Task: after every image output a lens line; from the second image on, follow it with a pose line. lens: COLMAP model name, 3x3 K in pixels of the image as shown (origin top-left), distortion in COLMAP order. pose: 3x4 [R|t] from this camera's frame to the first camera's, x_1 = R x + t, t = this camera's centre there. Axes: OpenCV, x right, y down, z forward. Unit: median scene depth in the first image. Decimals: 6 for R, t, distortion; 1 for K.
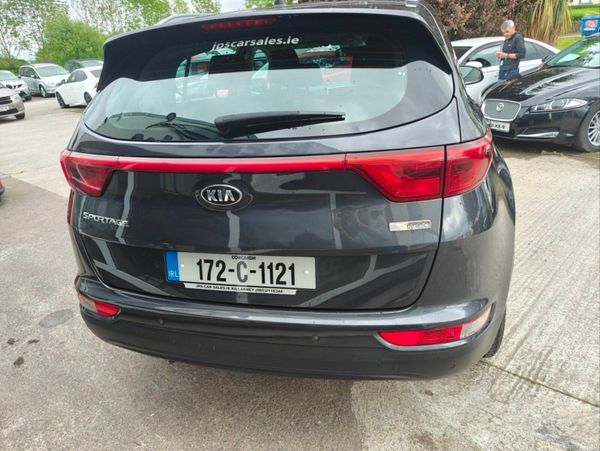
lens RADIAL K [[421.0, 0, 300.0], [0, 421.0, 225.5], [0, 0, 1]] dist [0.050923, -0.059220]
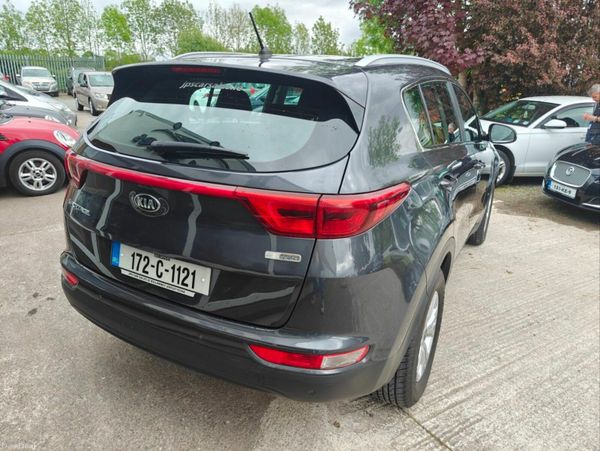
lens RADIAL K [[421.0, 0, 300.0], [0, 421.0, 225.5], [0, 0, 1]] dist [0.050923, -0.059220]
pose [[0.962309, 0.184112, -0.200158, 0.333011], [-0.194902, 0.980182, -0.035436, -0.033527], [0.189668, 0.073112, 0.979122, -0.080758]]
